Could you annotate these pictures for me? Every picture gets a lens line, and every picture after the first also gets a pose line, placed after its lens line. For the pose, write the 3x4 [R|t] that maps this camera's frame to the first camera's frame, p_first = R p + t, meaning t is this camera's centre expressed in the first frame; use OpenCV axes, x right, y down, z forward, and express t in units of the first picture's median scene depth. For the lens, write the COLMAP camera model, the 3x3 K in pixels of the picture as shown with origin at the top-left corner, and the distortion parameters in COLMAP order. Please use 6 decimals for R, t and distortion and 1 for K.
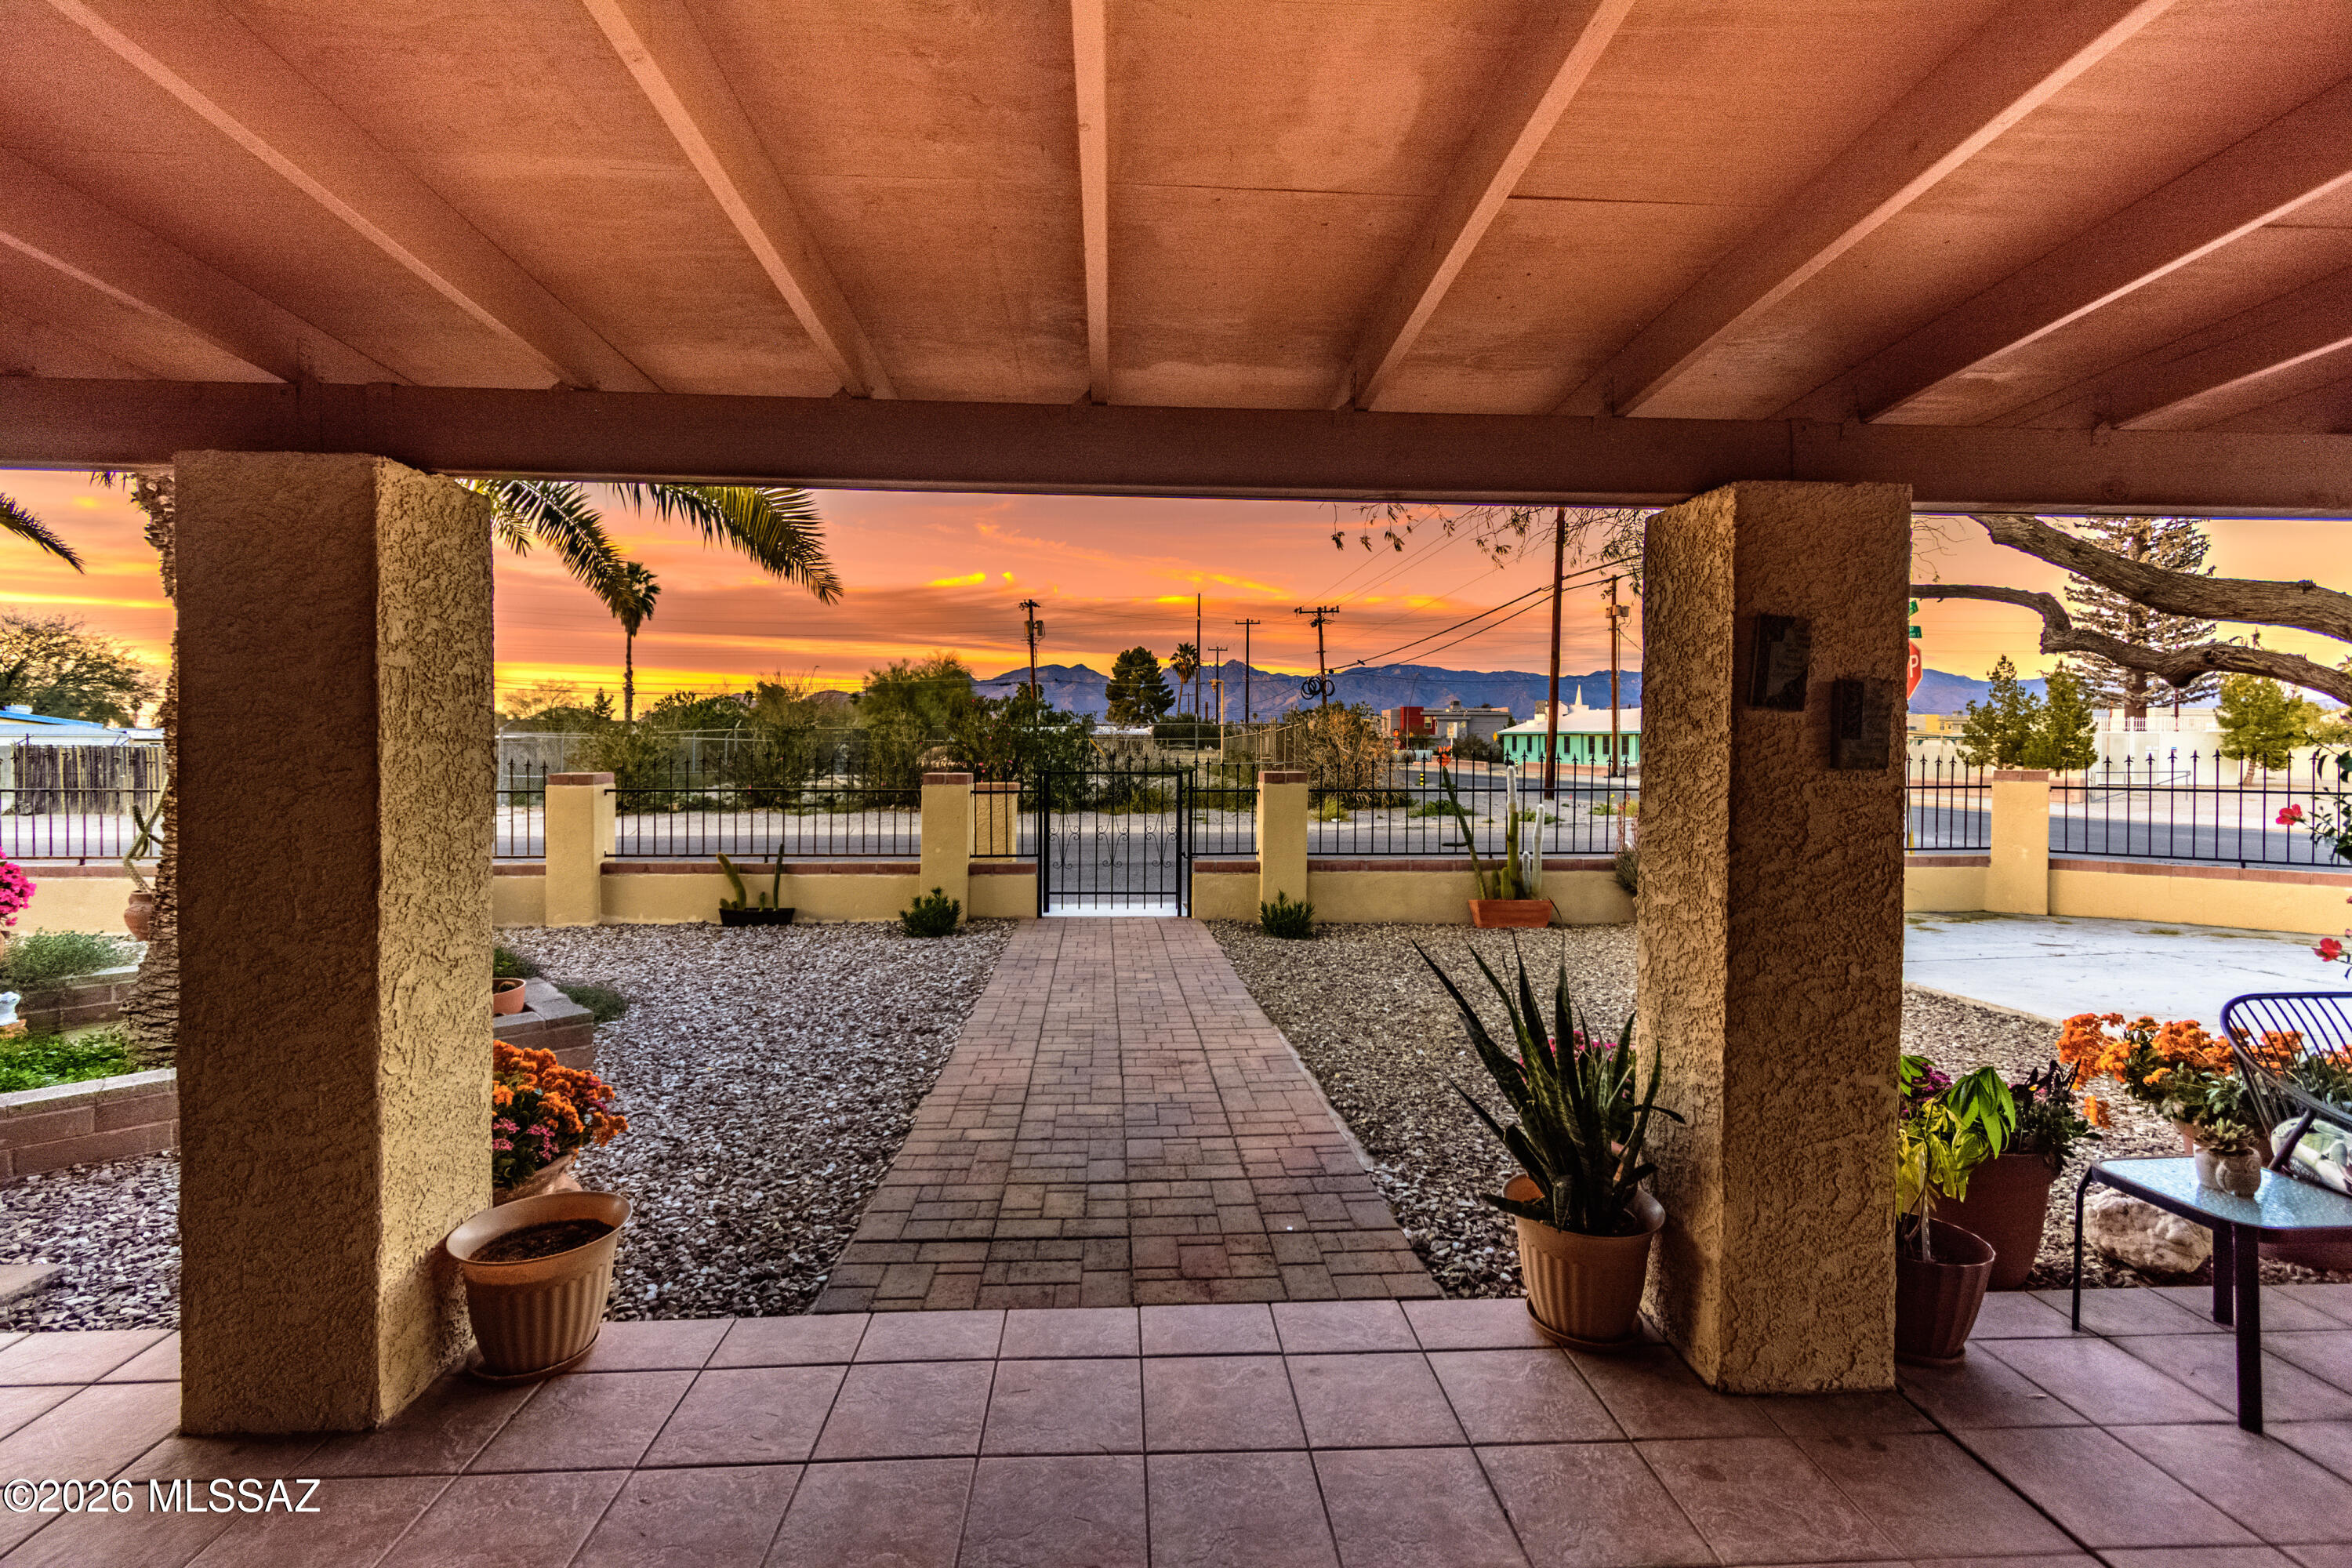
lens RADIAL K [[1002.1, 0, 1172.8], [0, 1002.1, 764.4], [0, 0, 1]] dist [0.001085, -0.000262]
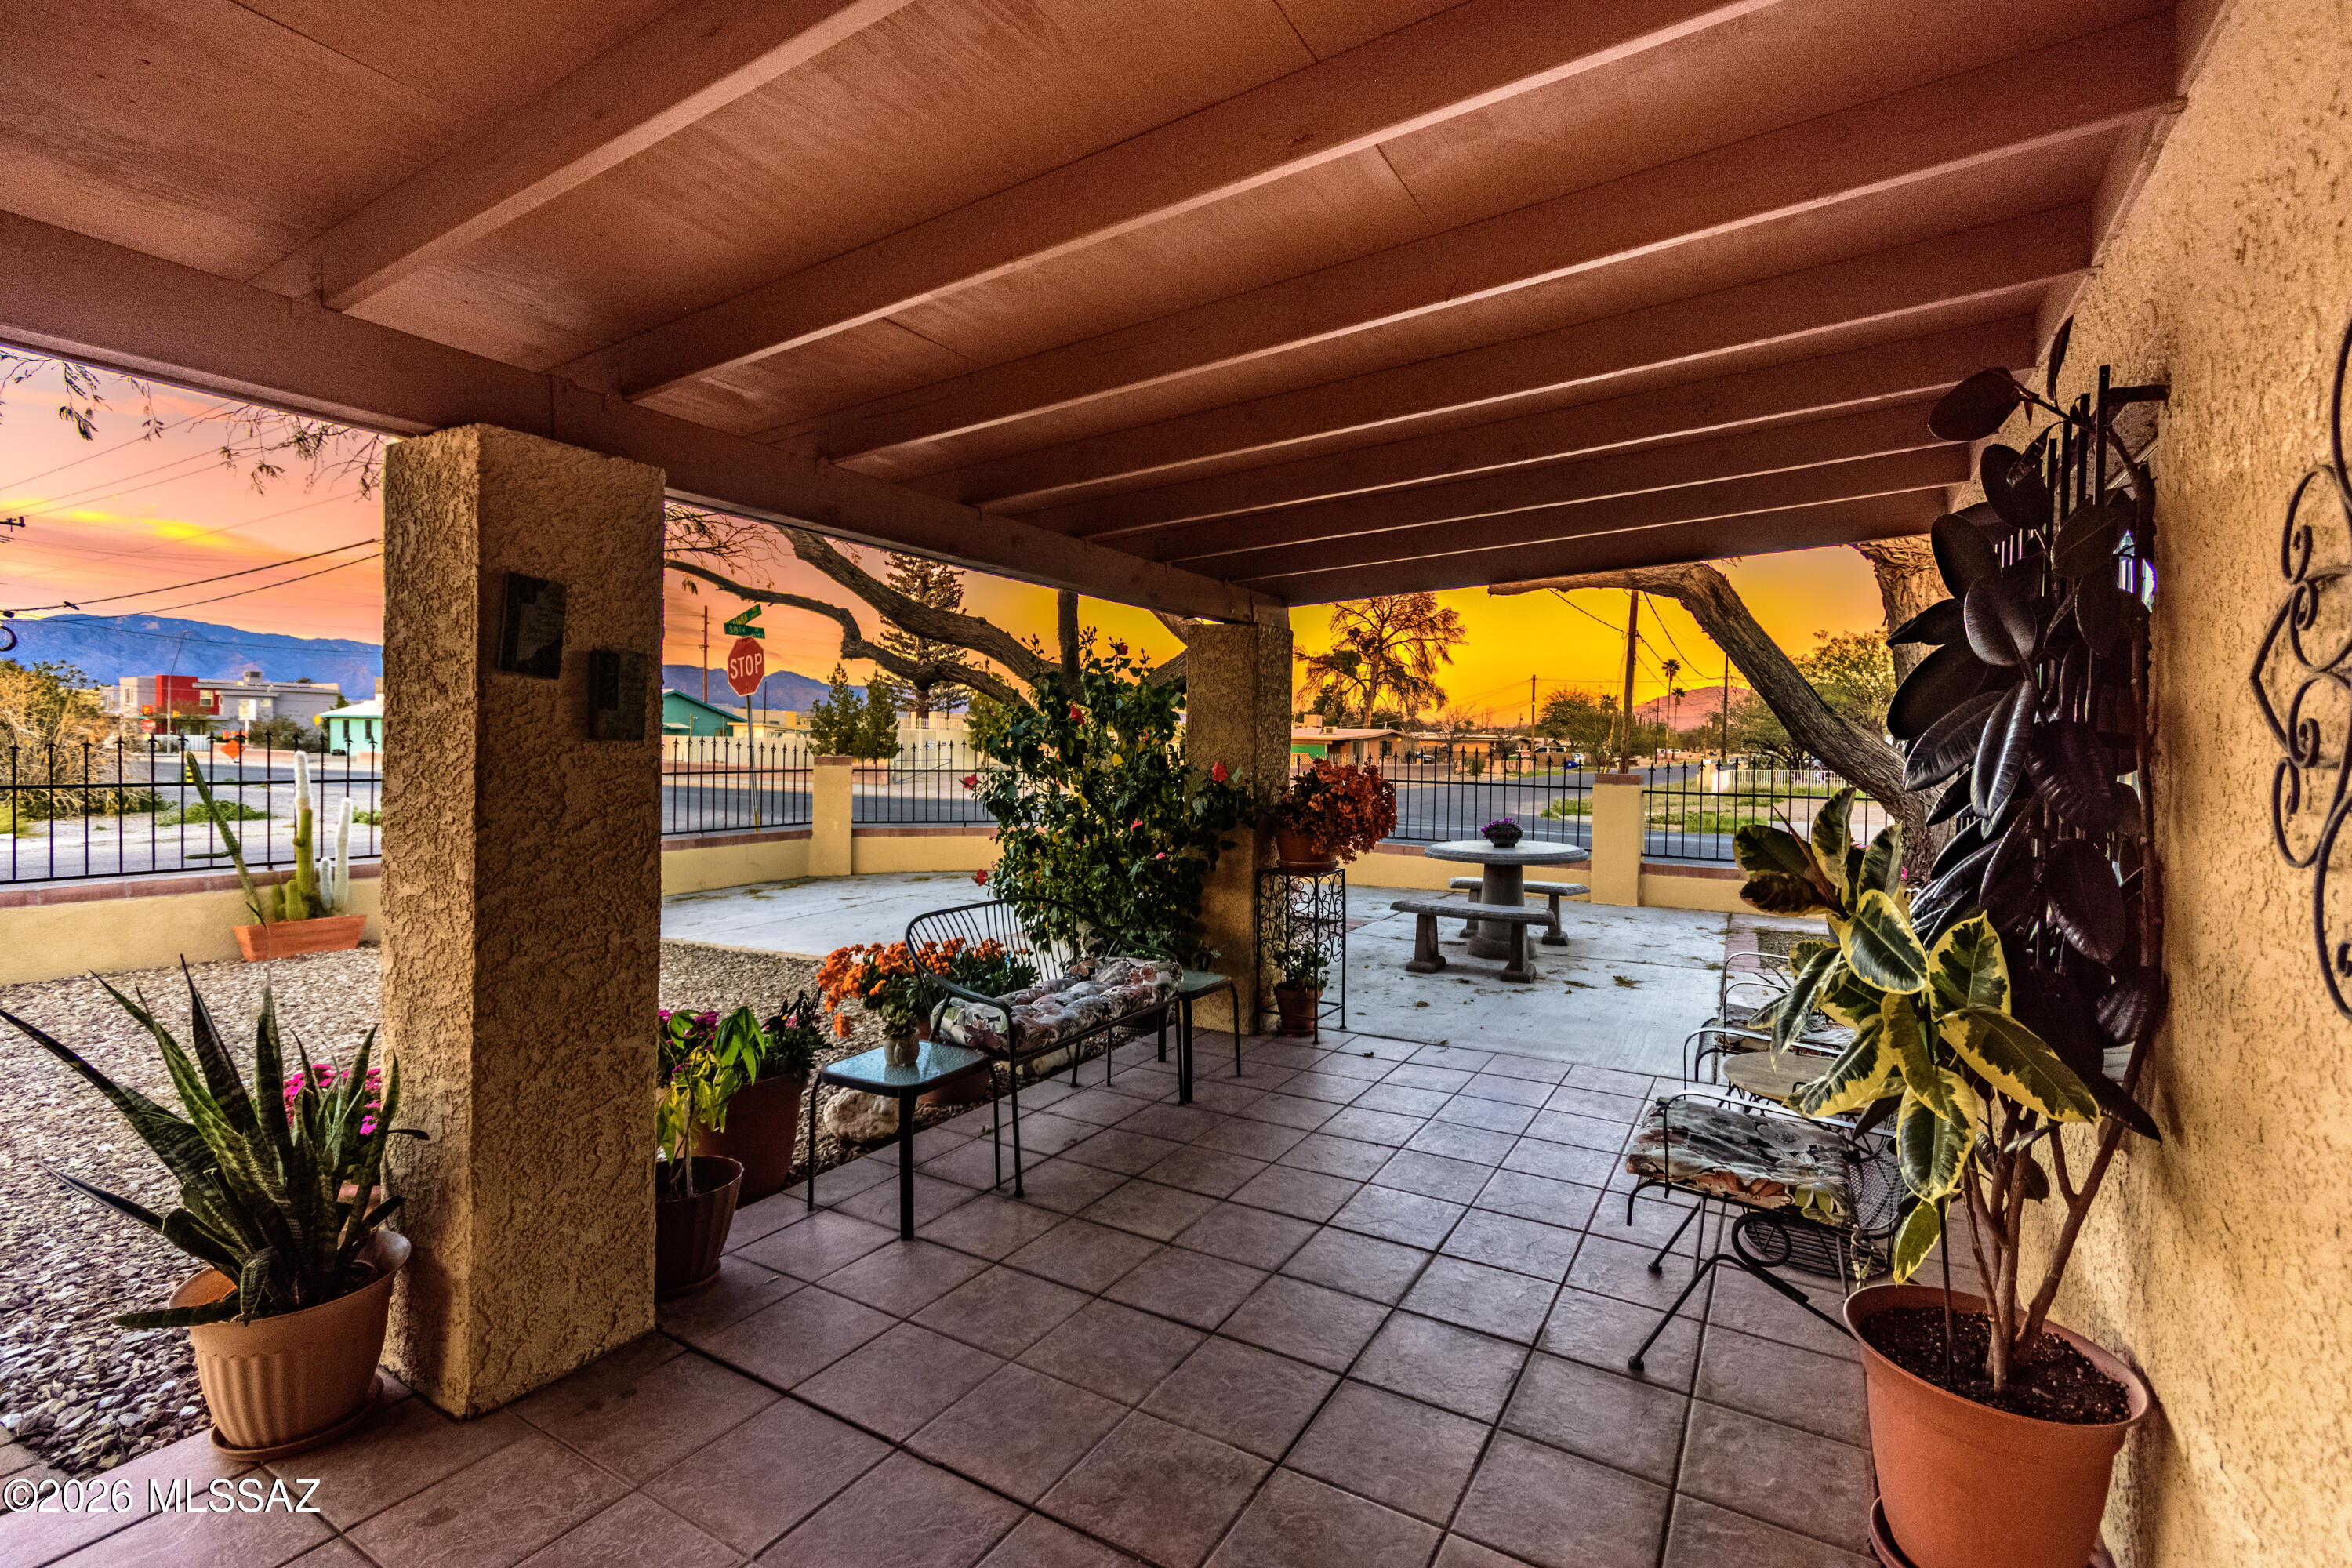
lens RADIAL K [[1015.5, 0, 1176.0], [0, 1015.5, 784.0], [0, 0, 1]] dist [-0.001908, -0.000482]
pose [[0.571452, -0.018785, 0.820421, 0.155166], [0.003941, 0.999789, 0.020147, 0.029015], [-0.820626, -0.008279, 0.571405, -0.047637]]
